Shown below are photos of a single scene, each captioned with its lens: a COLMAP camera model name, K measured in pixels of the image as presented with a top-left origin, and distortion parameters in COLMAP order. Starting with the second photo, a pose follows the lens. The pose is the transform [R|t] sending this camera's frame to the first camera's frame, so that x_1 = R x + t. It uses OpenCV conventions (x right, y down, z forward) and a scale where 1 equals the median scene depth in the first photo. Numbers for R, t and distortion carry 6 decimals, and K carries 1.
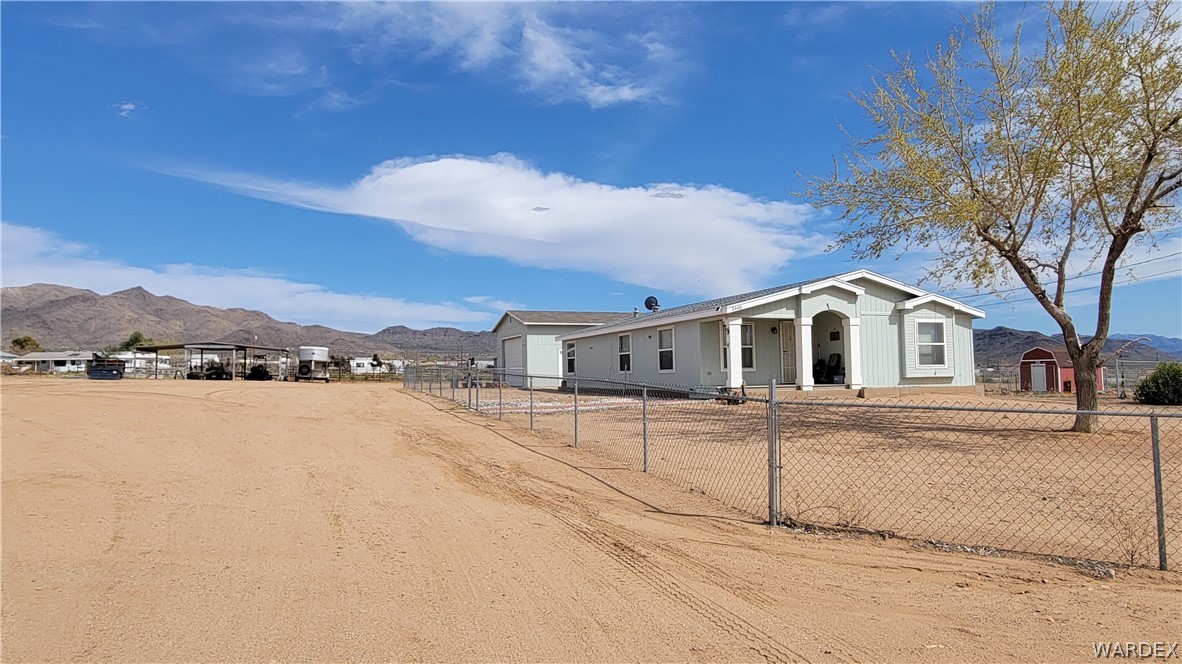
lens RADIAL K [[767.6, 0, 595.8], [0, 767.6, 337.6], [0, 0, 1]] dist [-0.014280, 0.015926]
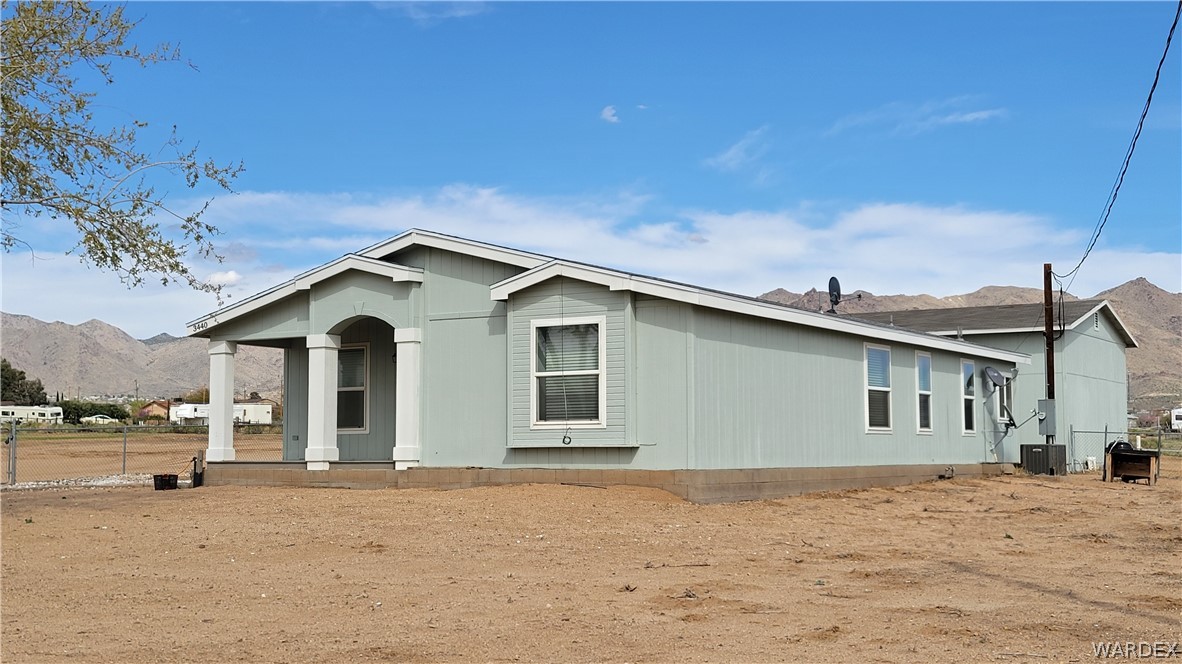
lens RADIAL K [[1507.6, 0, 566.7], [0, 1507.6, 353.6], [0, 0, 1]] dist [0.028531, 0.000000]
pose [[0.599151, -0.040382, -0.799617, 0.512558], [0.034882, 0.999096, -0.024319, 0.008206], [0.799876, -0.013321, 0.600017, 0.213688]]
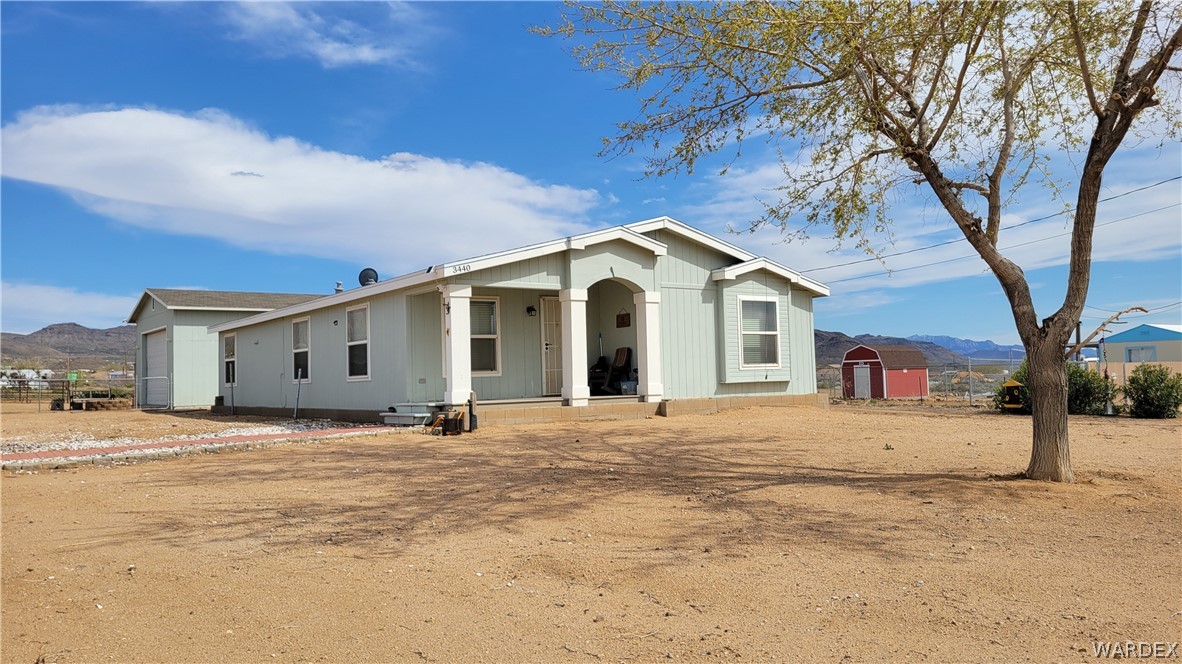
lens RADIAL K [[902.4, 0, 593.8], [0, 902.4, 343.7], [0, 0, 1]] dist [0.005725, 0.036625]
pose [[0.963657, -0.001285, 0.267140, 0.038725], [0.000378, 0.999994, 0.003447, 0.006755], [-0.267142, -0.003220, 0.963652, 0.124179]]
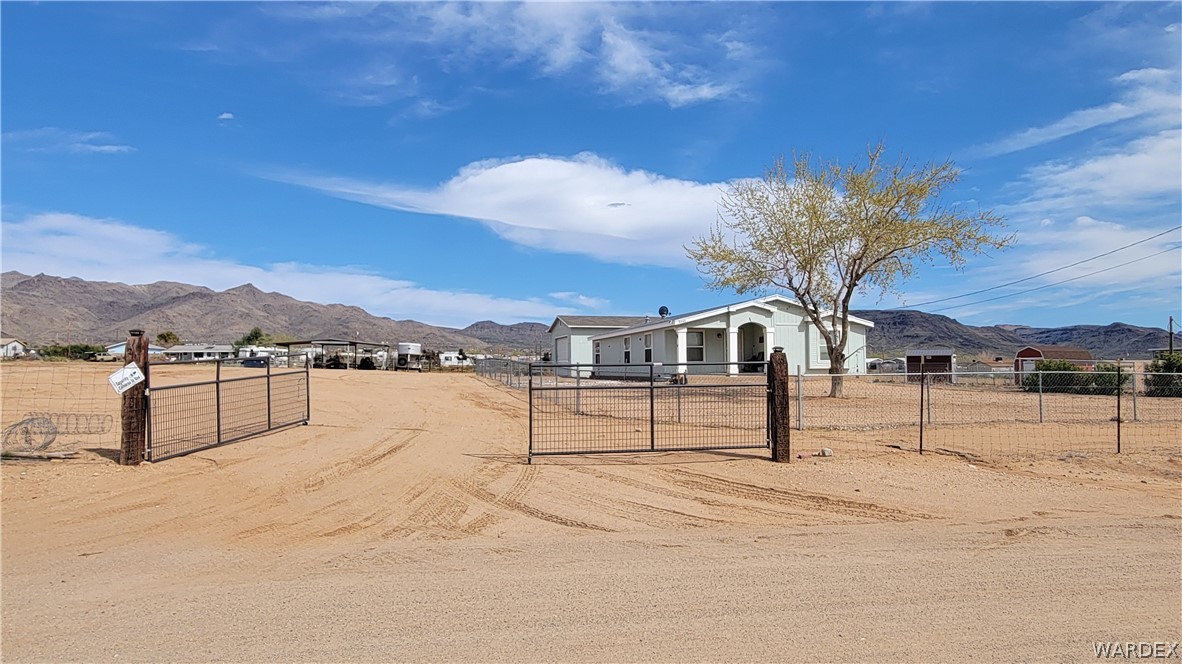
lens RADIAL K [[767.6, 0, 593.5], [0, 767.6, 359.4], [0, 0, 1]] dist [-0.014280, 0.015926]
pose [[0.993514, 0.008165, -0.113418, 0.073254], [-0.004229, 0.999382, 0.034898, -0.006263], [0.113633, -0.034192, 0.992934, -0.211720]]
